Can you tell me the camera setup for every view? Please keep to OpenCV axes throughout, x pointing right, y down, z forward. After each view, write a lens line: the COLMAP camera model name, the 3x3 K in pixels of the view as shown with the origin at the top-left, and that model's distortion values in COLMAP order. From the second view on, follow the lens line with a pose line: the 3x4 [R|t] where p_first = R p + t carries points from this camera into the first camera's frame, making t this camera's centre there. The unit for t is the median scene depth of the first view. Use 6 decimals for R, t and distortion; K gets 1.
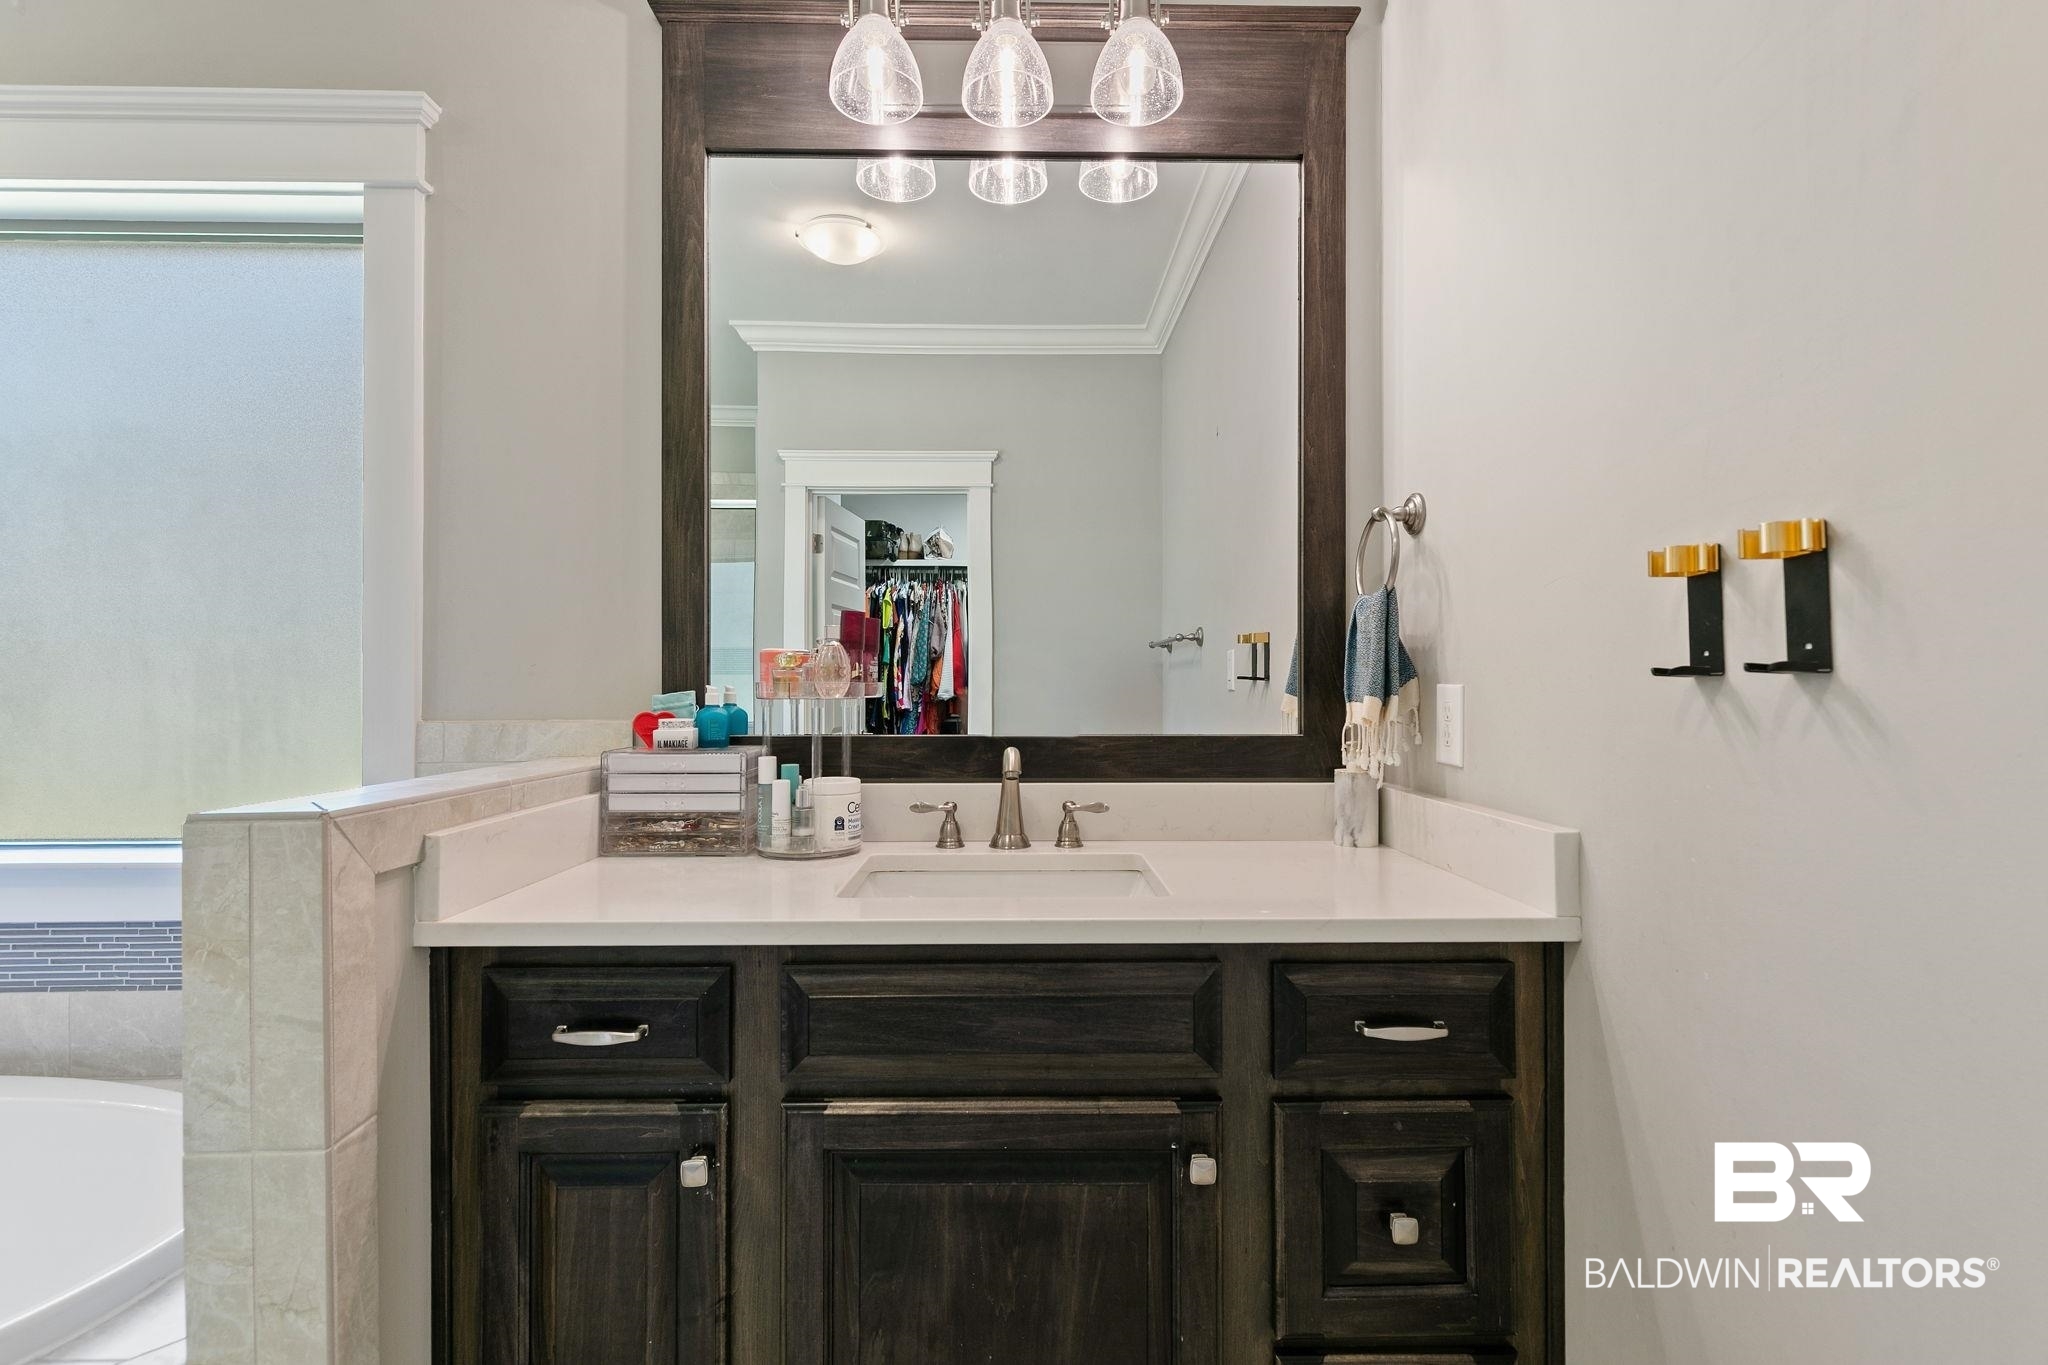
lens RADIAL K [[920.6, 0, 1024.0], [0, 920.6, 682.5], [0, 0, 1]] dist [0.002343, -0.000062]
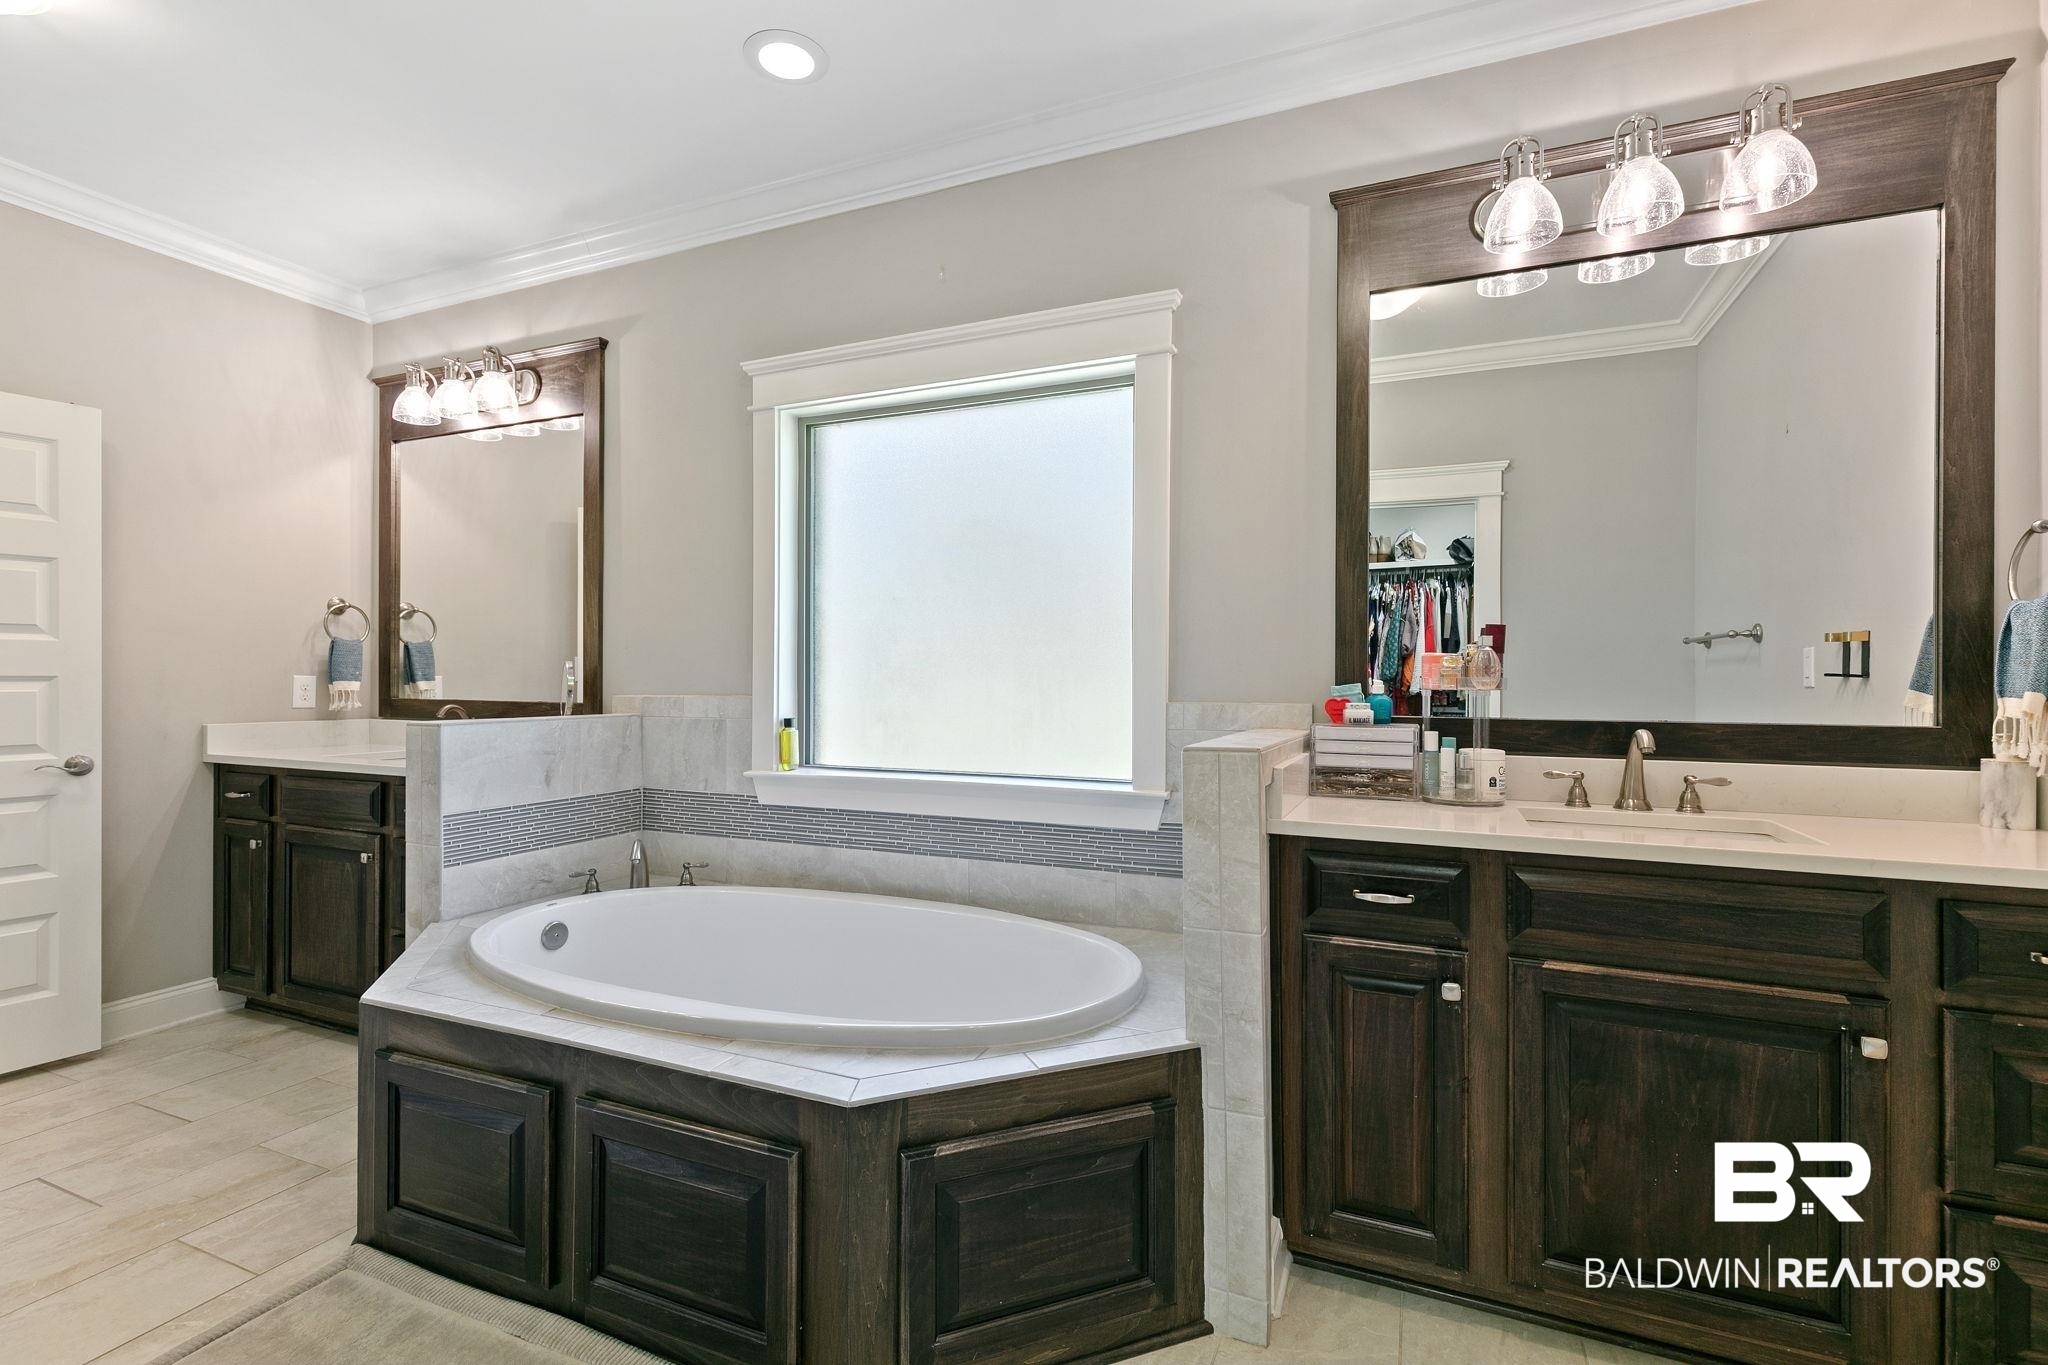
lens RADIAL K [[910.4, 0, 1018.0], [0, 910.4, 679.6], [0, 0, 1]] dist [0.000373, -0.000476]
pose [[0.908411, 0.004868, -0.418050, -0.264077], [-0.004321, 0.999988, 0.002256, 0.002392], [0.418056, -0.000243, 0.908421, -0.488638]]
